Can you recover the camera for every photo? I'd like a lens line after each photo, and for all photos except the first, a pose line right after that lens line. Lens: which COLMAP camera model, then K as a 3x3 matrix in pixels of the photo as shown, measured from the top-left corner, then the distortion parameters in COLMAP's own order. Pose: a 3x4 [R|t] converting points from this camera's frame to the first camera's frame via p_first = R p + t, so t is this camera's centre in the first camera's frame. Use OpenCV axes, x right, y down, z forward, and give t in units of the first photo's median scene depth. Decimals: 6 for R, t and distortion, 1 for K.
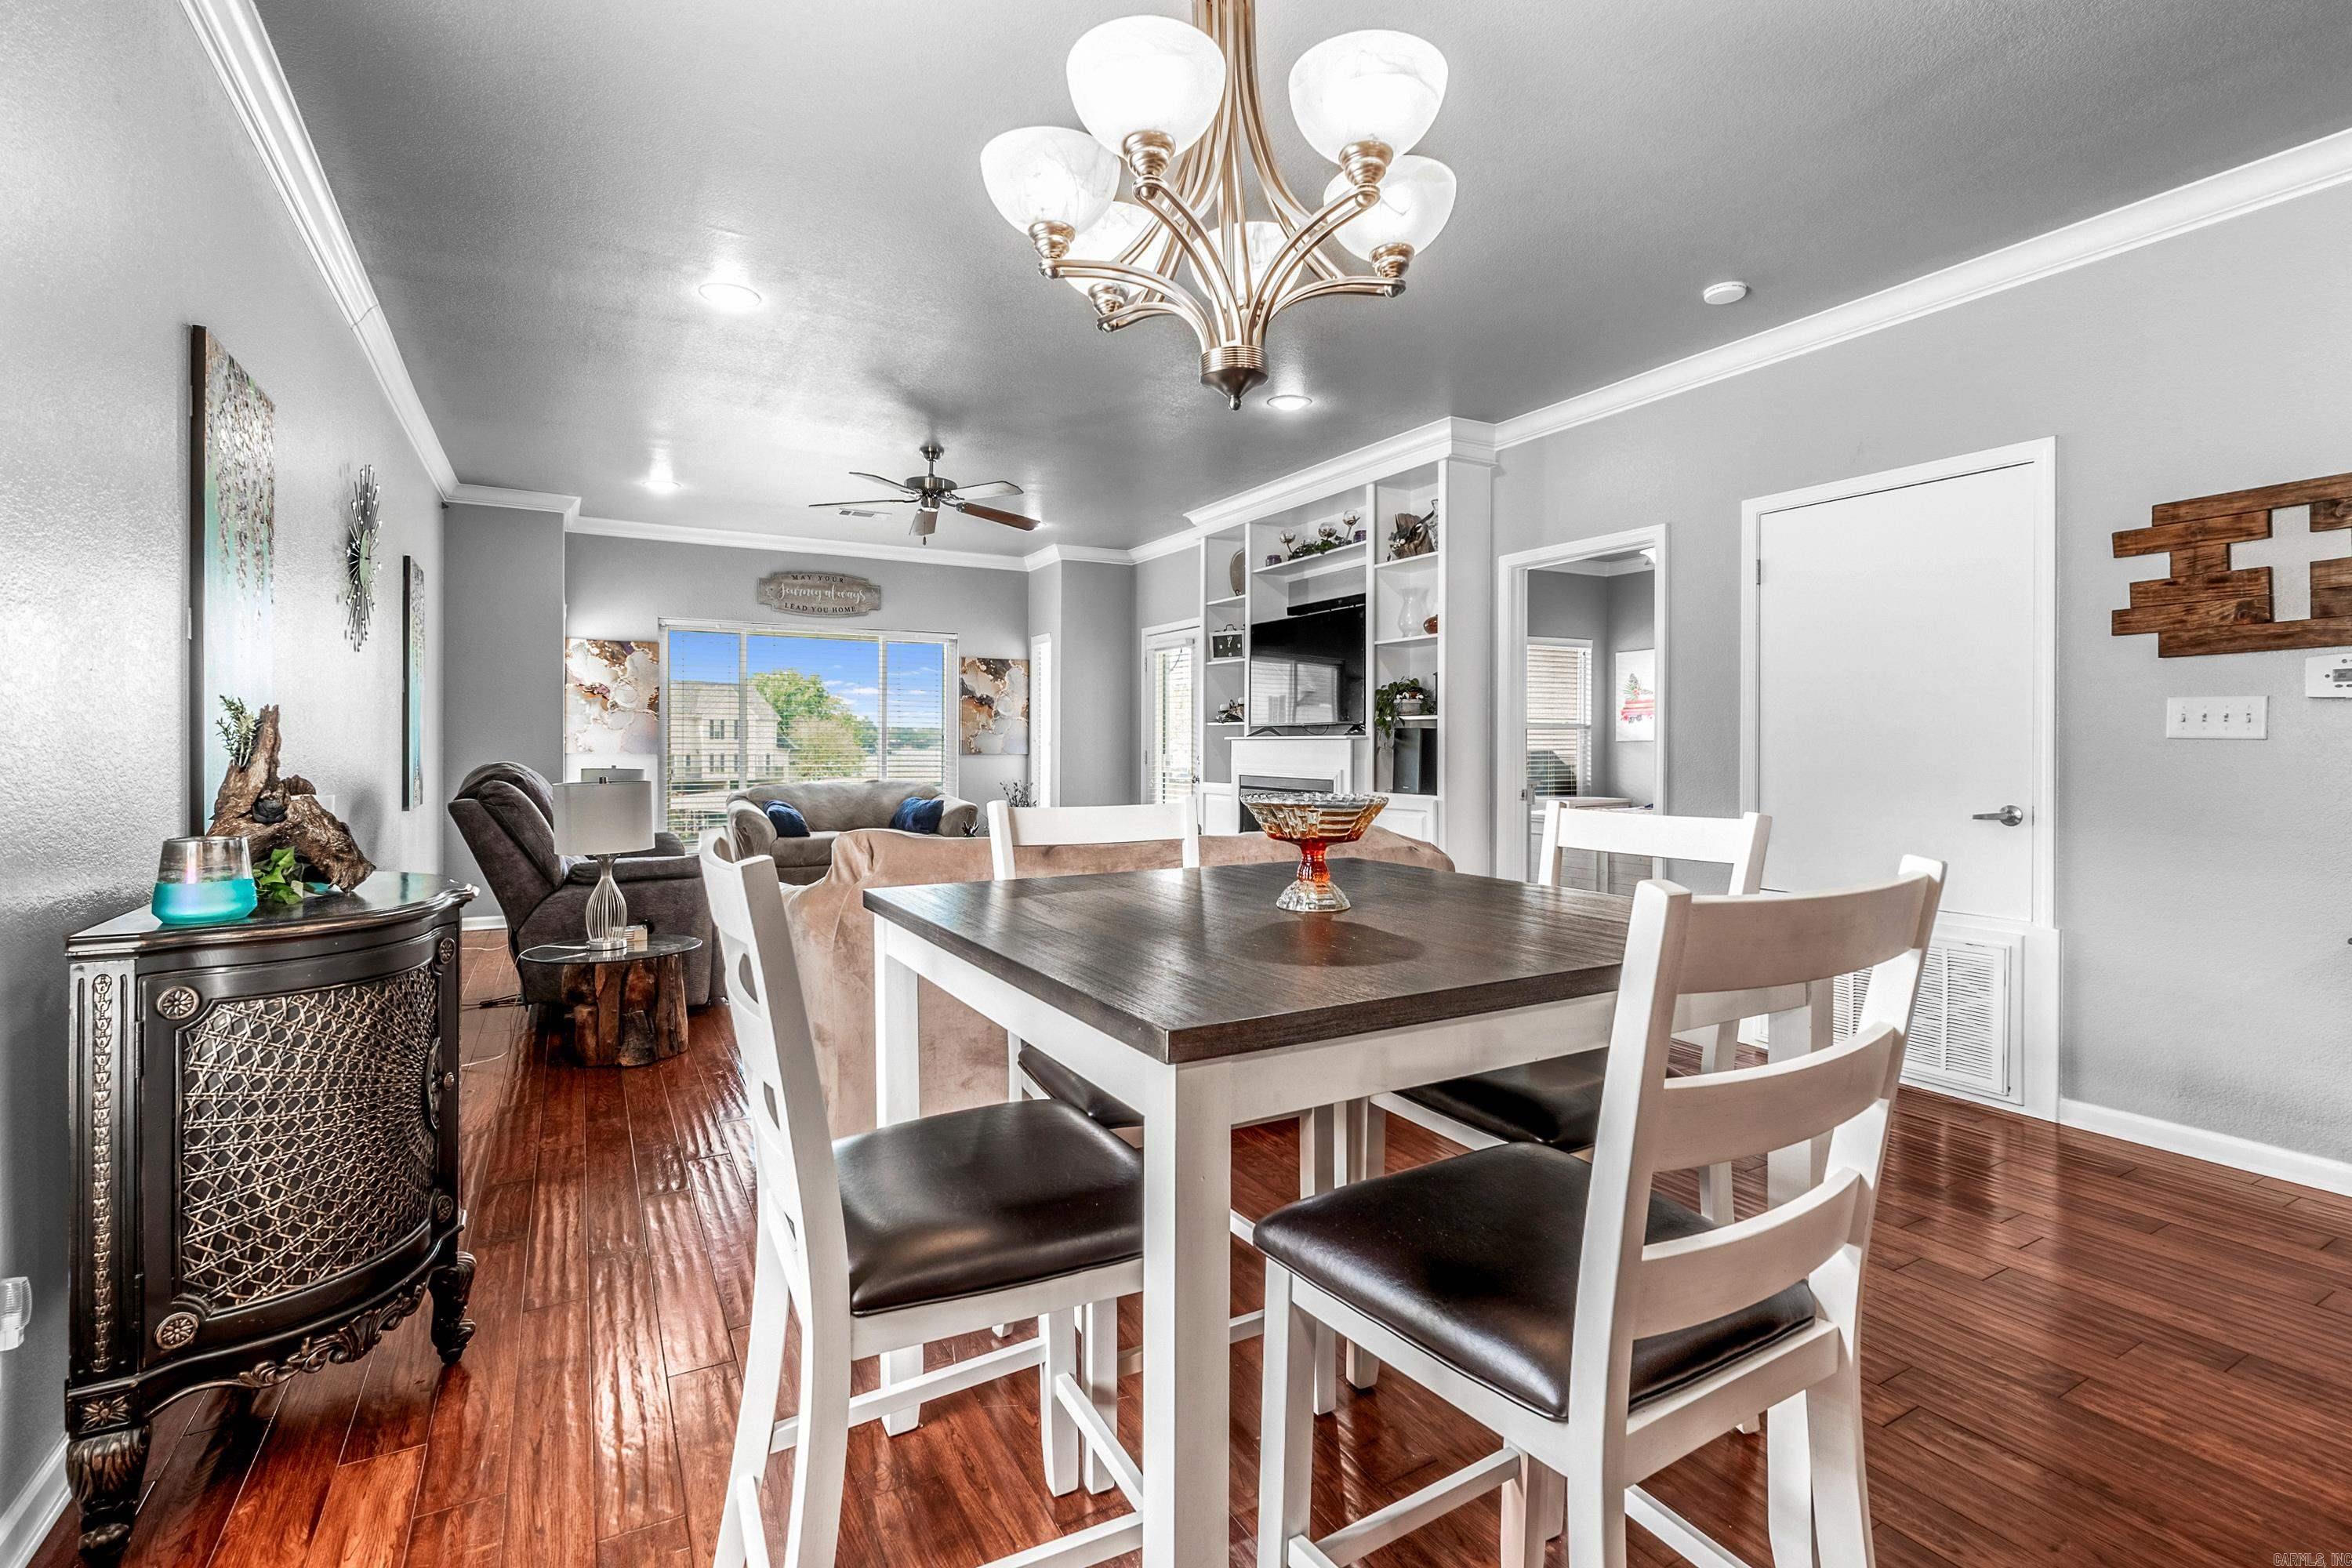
lens RADIAL K [[1074.5, 0, 1177.1], [0, 1074.5, 762.0], [0, 0, 1]] dist [-0.006338, 0.000755]
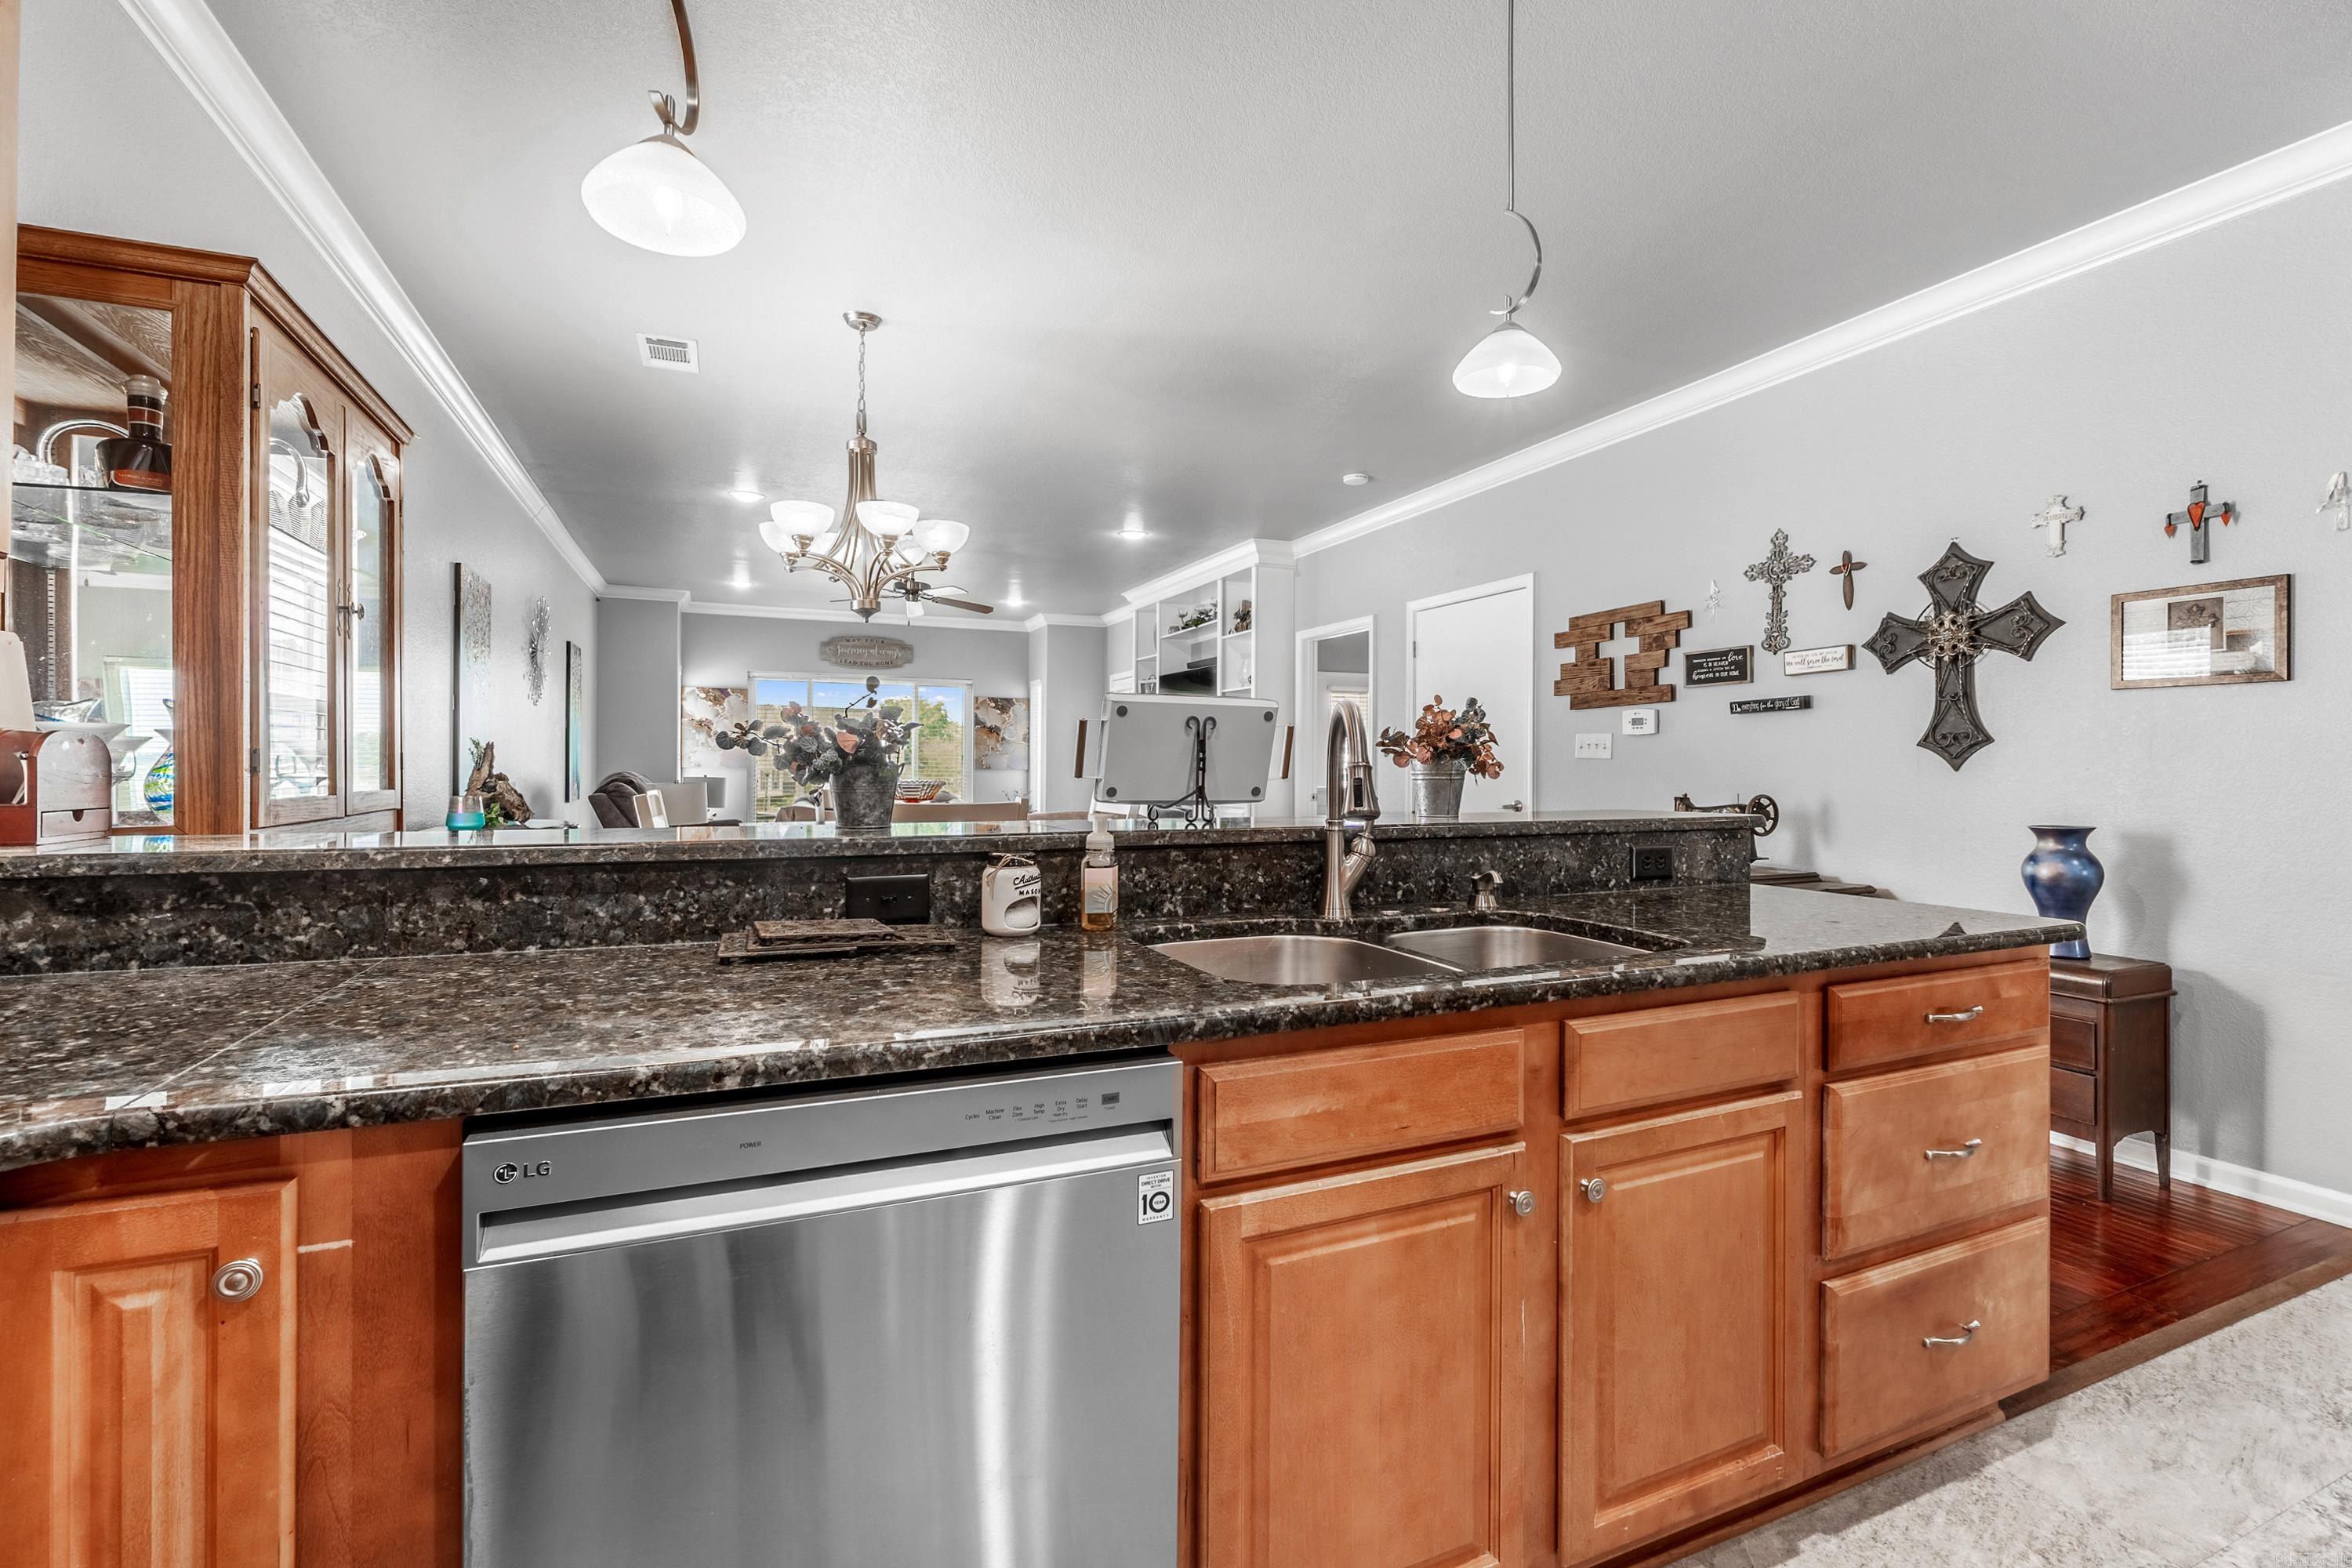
lens RADIAL K [[1064.1, 0, 1265.5], [0, 1064.1, 772.1], [0, 0, 1]] dist [-0.001466, -0.000091]
pose [[0.997926, 0.002860, -0.064304, 0.355872], [-0.003459, 0.999952, -0.009206, 0.009960], [0.064275, 0.009409, 0.997888, -0.433666]]
